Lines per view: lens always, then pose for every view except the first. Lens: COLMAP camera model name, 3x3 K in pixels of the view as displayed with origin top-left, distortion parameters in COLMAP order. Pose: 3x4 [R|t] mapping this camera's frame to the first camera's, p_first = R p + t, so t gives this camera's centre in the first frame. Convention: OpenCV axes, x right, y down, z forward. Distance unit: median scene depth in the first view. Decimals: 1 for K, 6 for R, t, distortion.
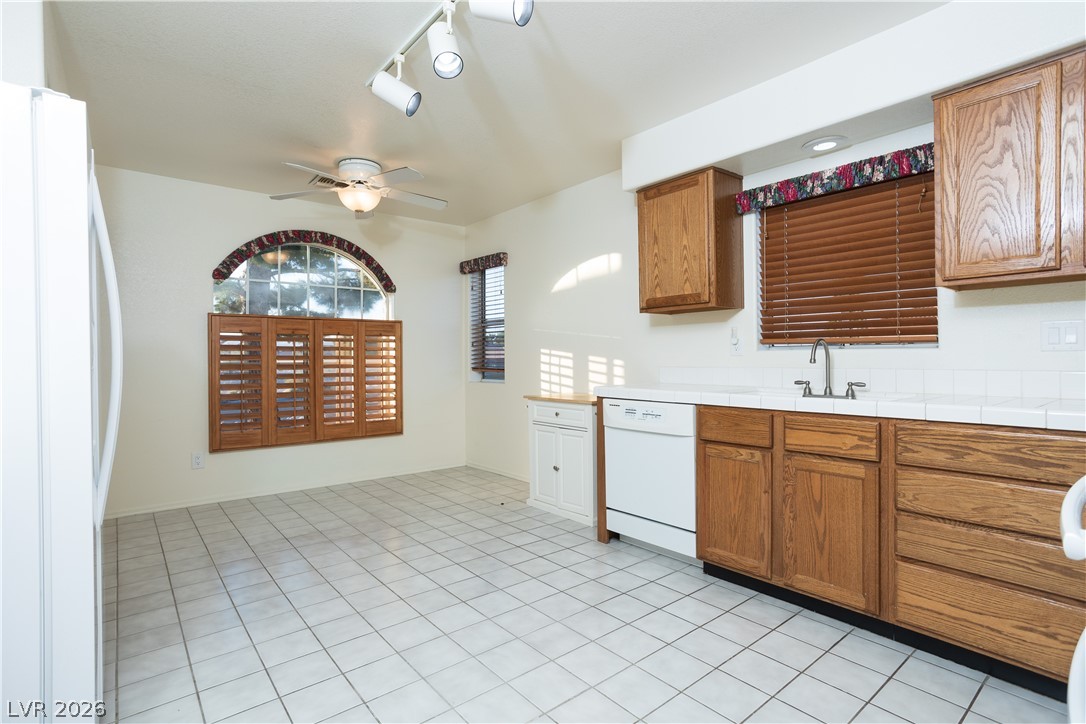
lens RADIAL K [[532.8, 0, 545.7], [0, 532.8, 360.6], [0, 0, 1]] dist [-0.046004, 0.008638]
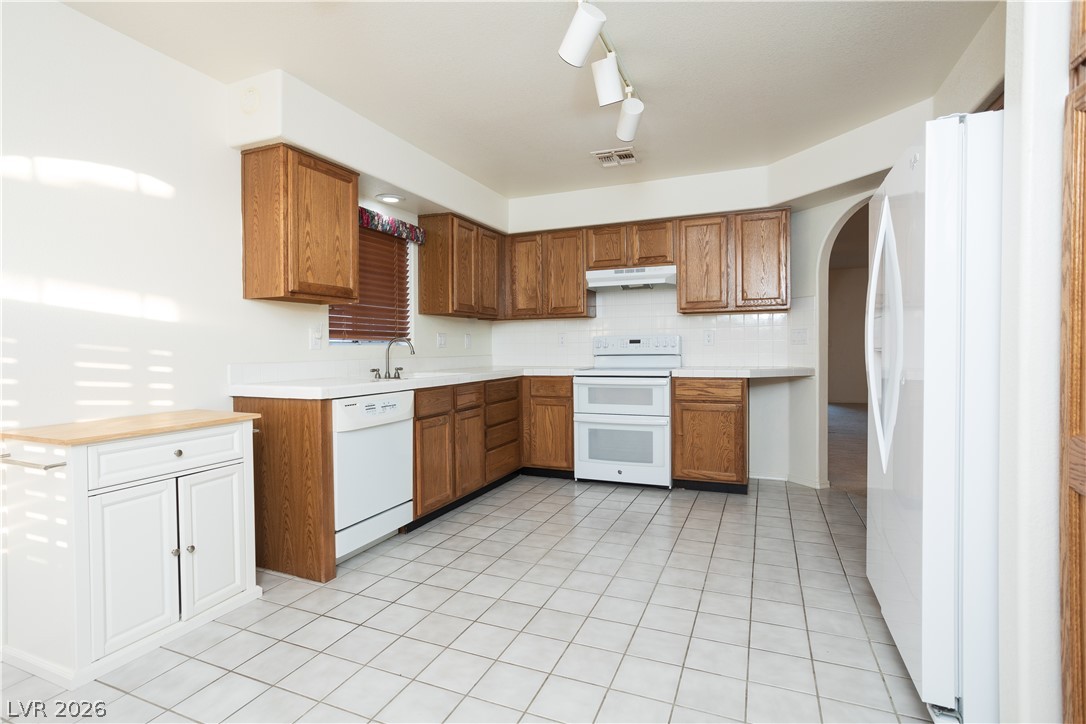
lens RADIAL K [[532.8, 0, 539.0], [0, 532.8, 355.4], [0, 0, 1]] dist [-0.046004, 0.008638]
pose [[-0.463623, 0.000648, 0.886032, -0.880452], [0.018144, 0.999797, 0.008763, 0.001320], [-0.885847, 0.020139, -0.463540, 1.277664]]
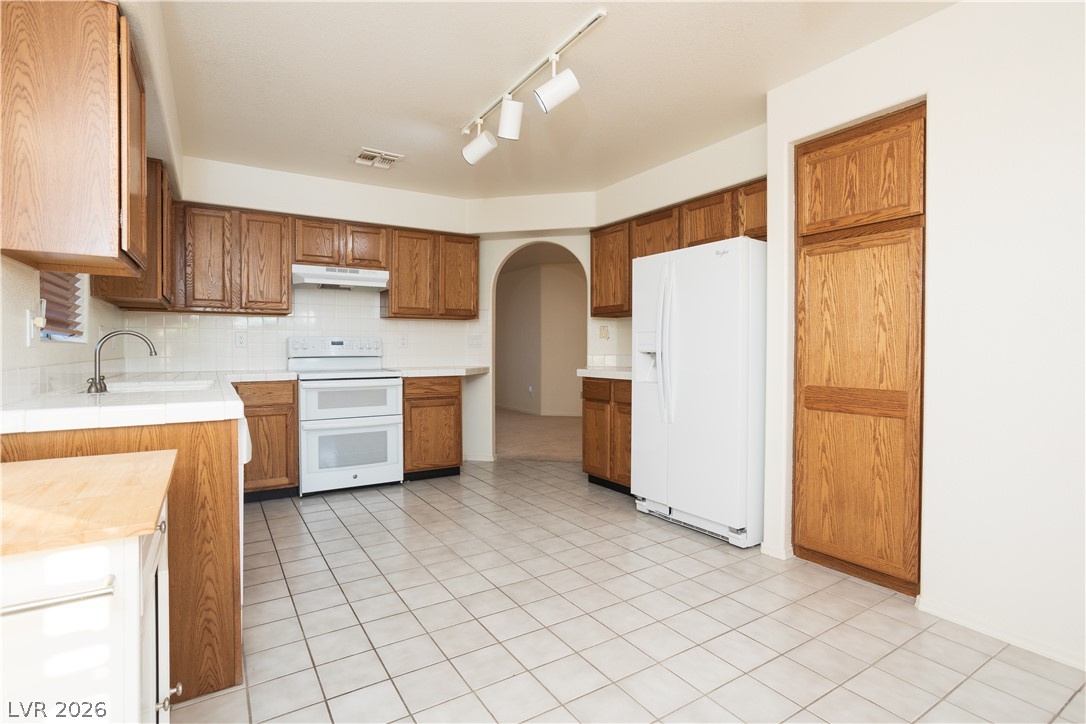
lens RADIAL K [[532.8, 0, 536.3], [0, 532.8, 356.5], [0, 0, 1]] dist [-0.046004, 0.008638]
pose [[-0.993417, 0.006859, 0.114351, -0.309391], [0.008743, 0.999834, 0.015985, -0.002328], [-0.114223, 0.016880, -0.993312, 1.784206]]
